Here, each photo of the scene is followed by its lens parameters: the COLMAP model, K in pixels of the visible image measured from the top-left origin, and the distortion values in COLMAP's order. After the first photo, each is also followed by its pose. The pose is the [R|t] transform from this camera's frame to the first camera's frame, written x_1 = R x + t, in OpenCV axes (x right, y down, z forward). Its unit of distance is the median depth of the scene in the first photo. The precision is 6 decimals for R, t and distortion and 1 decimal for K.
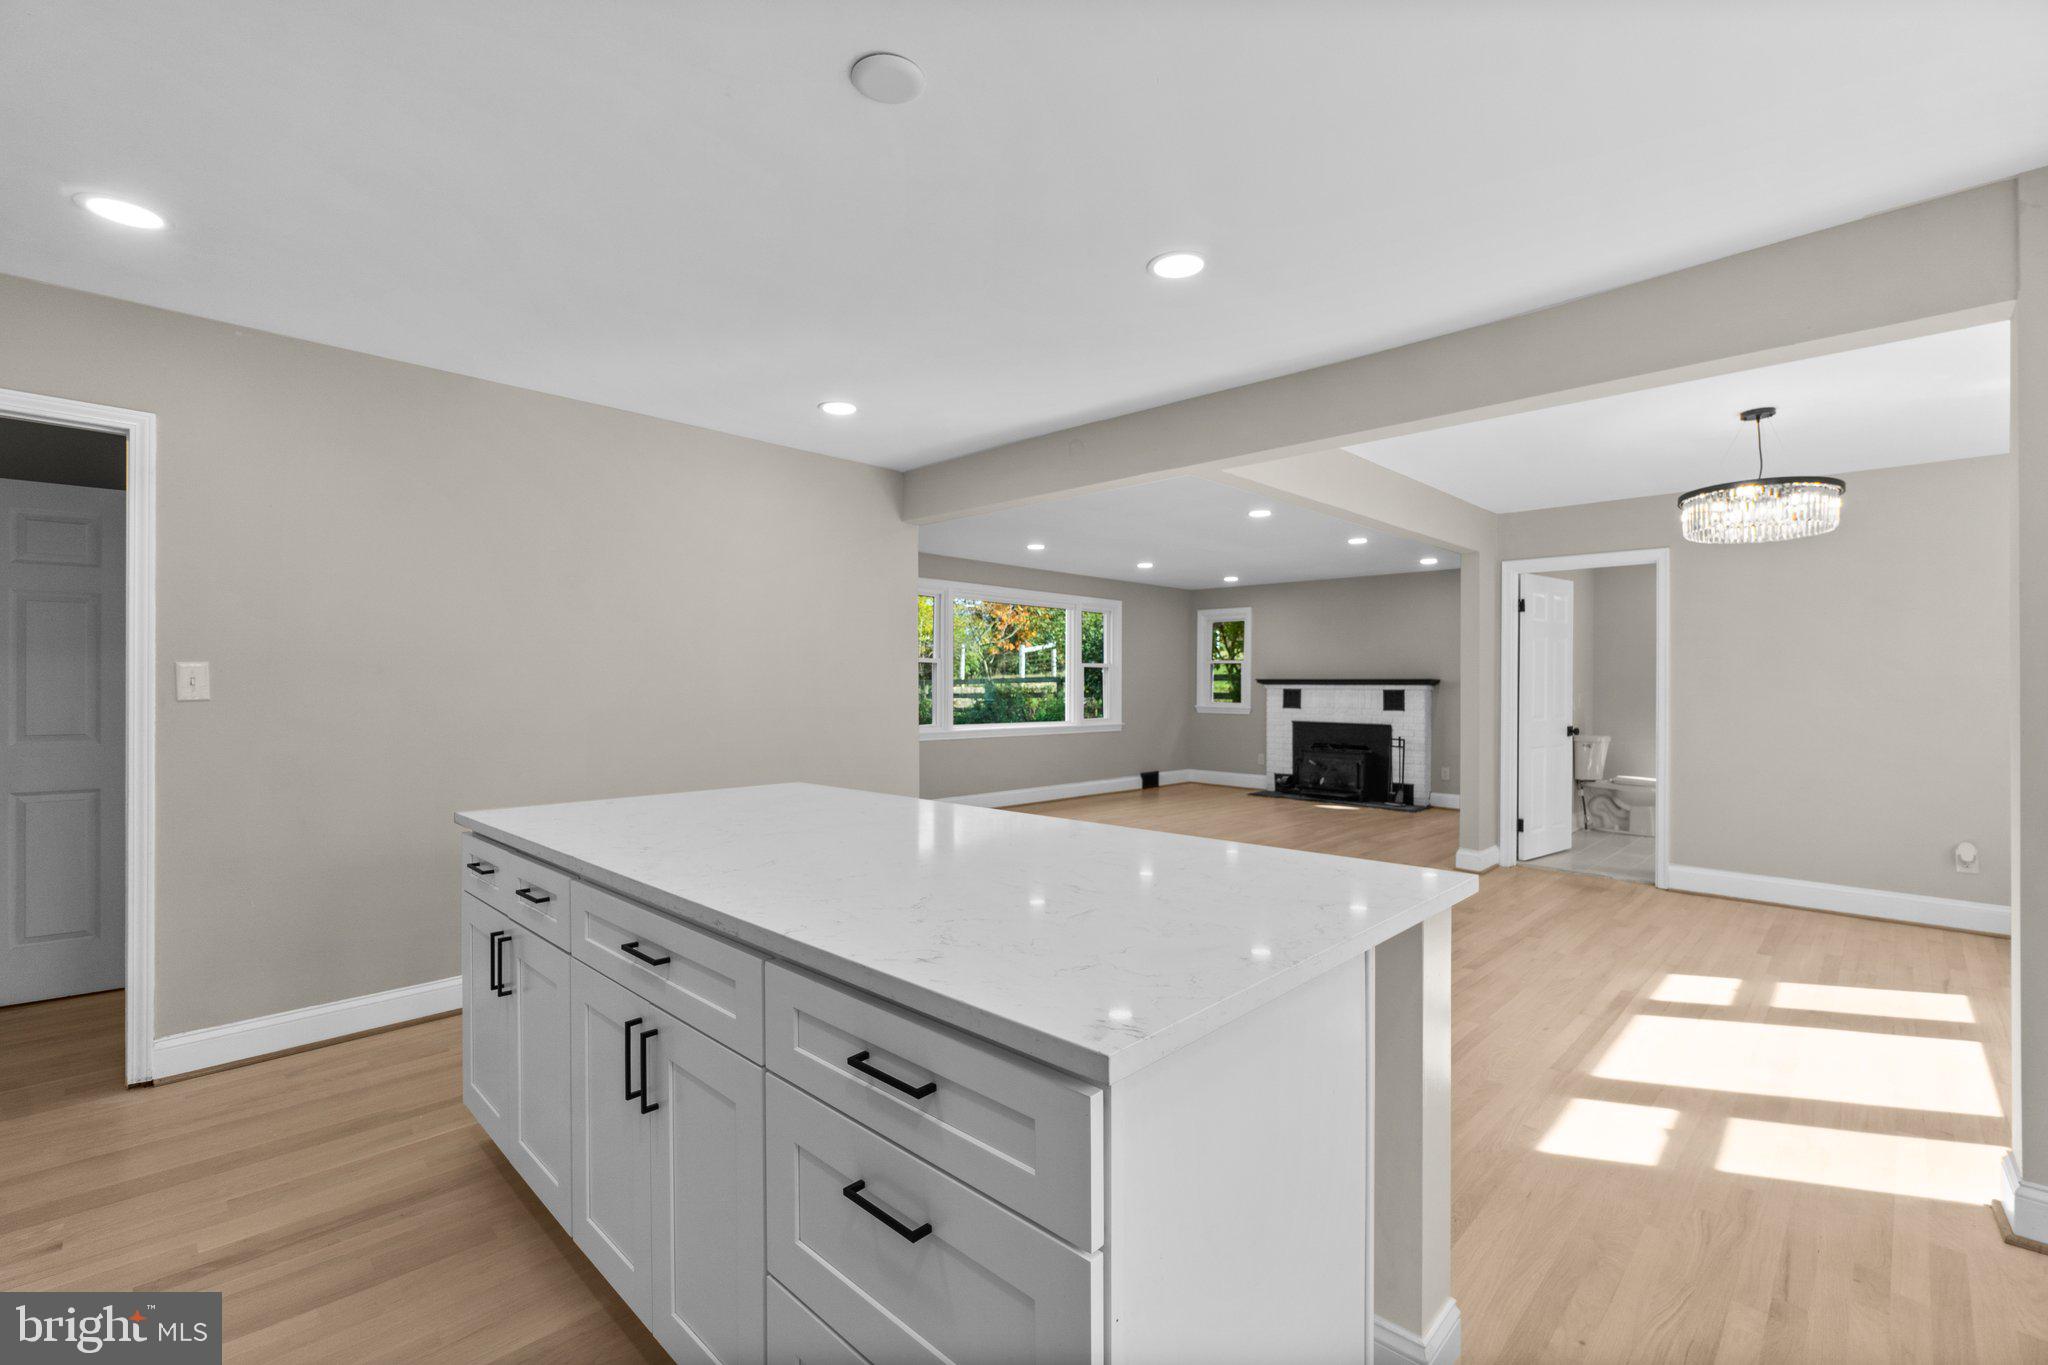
lens RADIAL K [[884.4, 0, 1014.9], [0, 884.4, 685.1], [0, 0, 1]] dist [-0.002506, 0.000332]
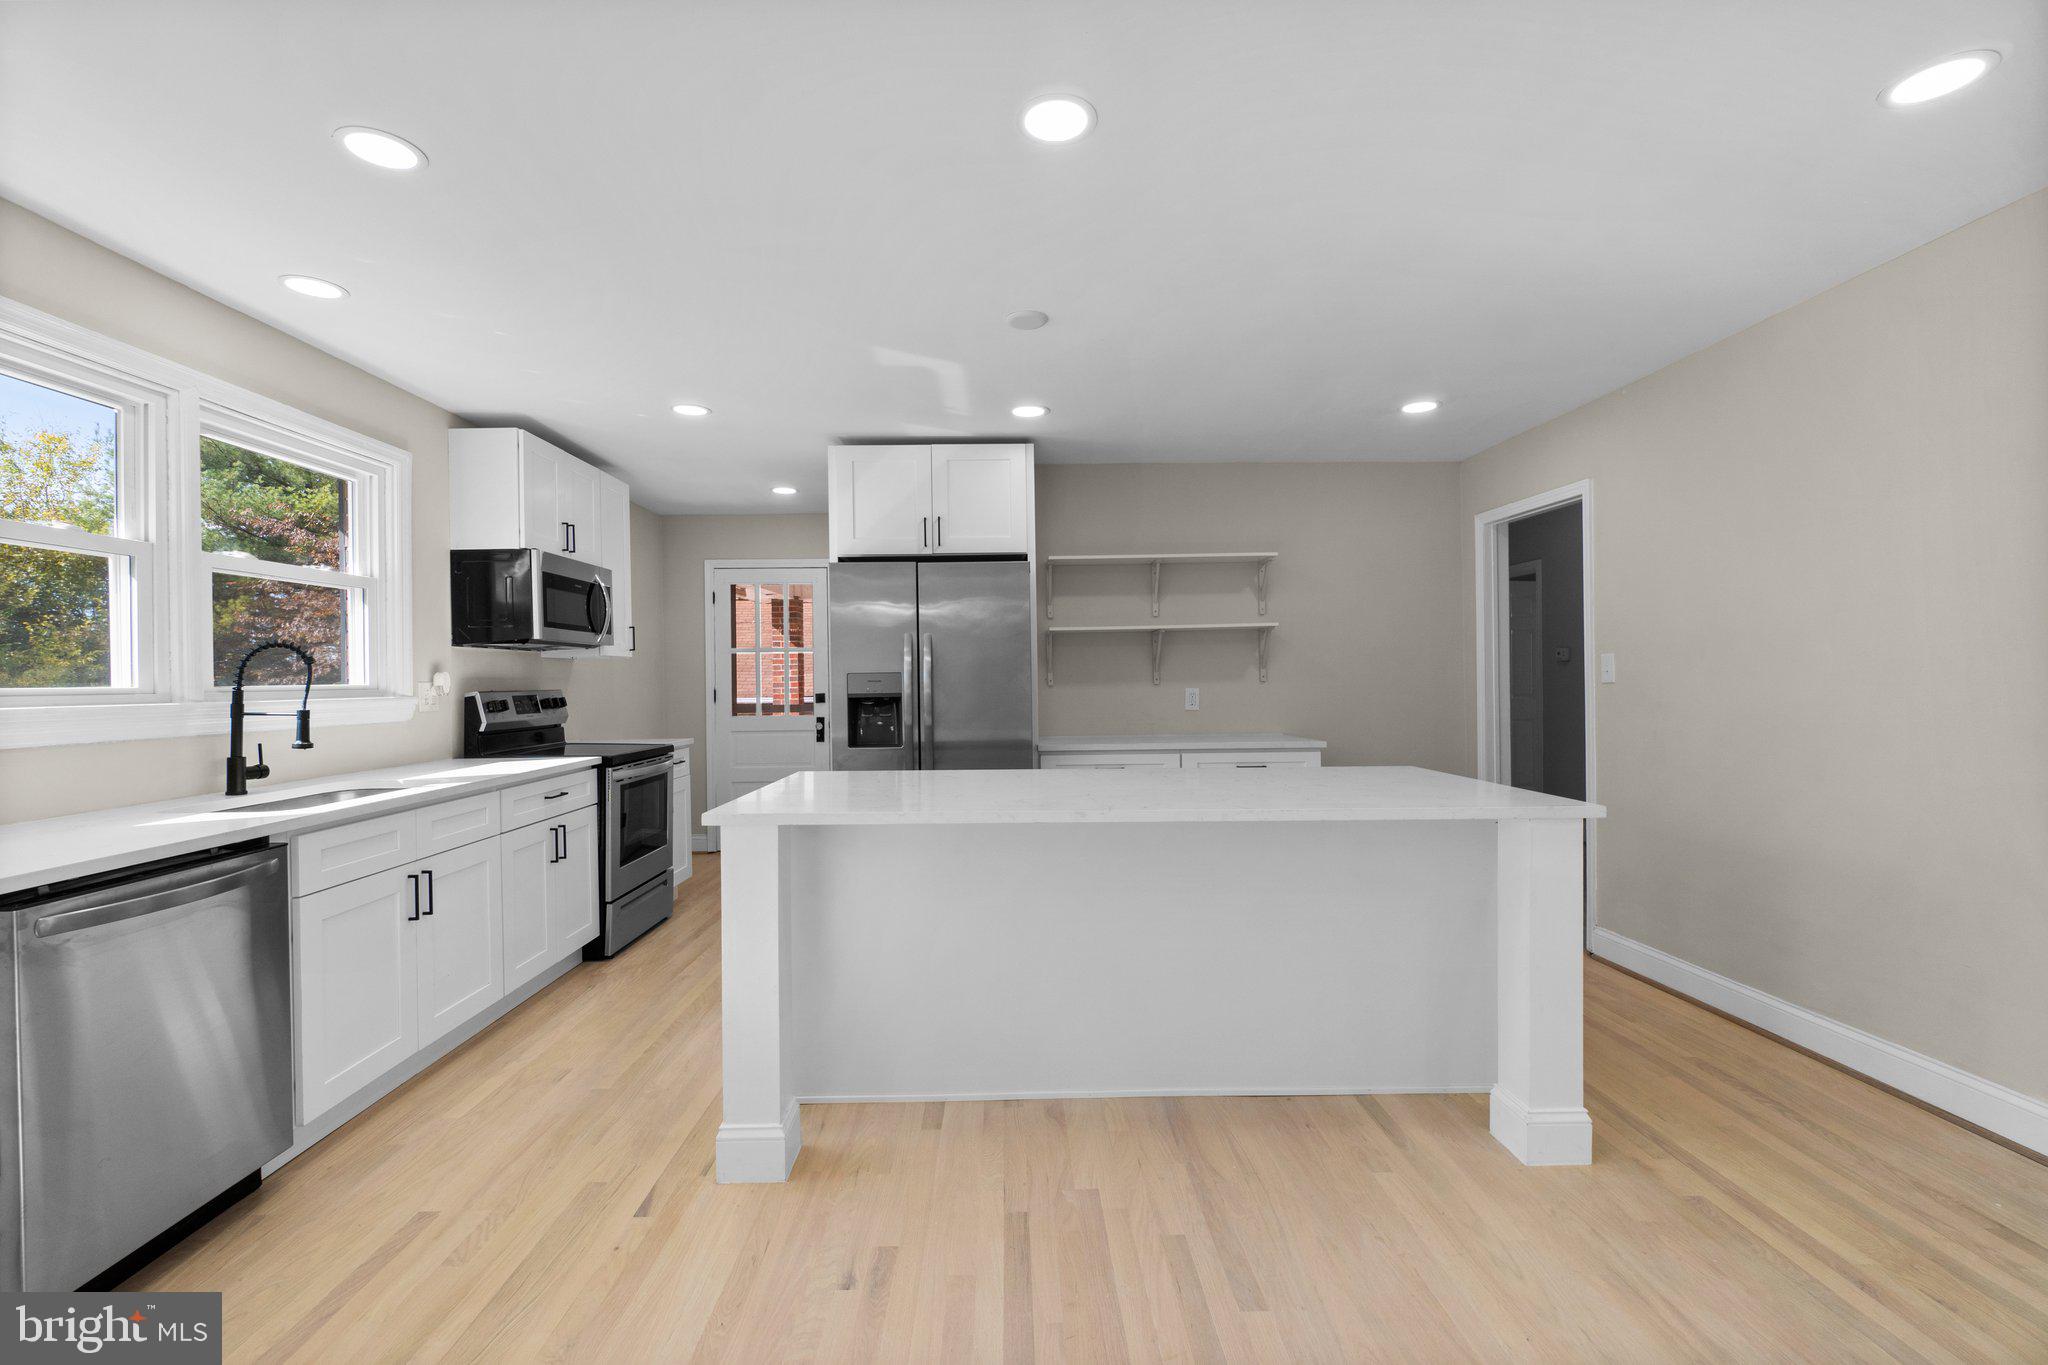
lens RADIAL K [[884.4, 0, 1014.9], [0, 884.4, 685.1], [0, 0, 1]] dist [-0.002506, 0.000332]
pose [[-0.704241, 0.010347, -0.709886, 0.254588], [0.009459, 0.999942, 0.005191, 0.002490], [0.709898, -0.003059, -0.704298, 0.508780]]
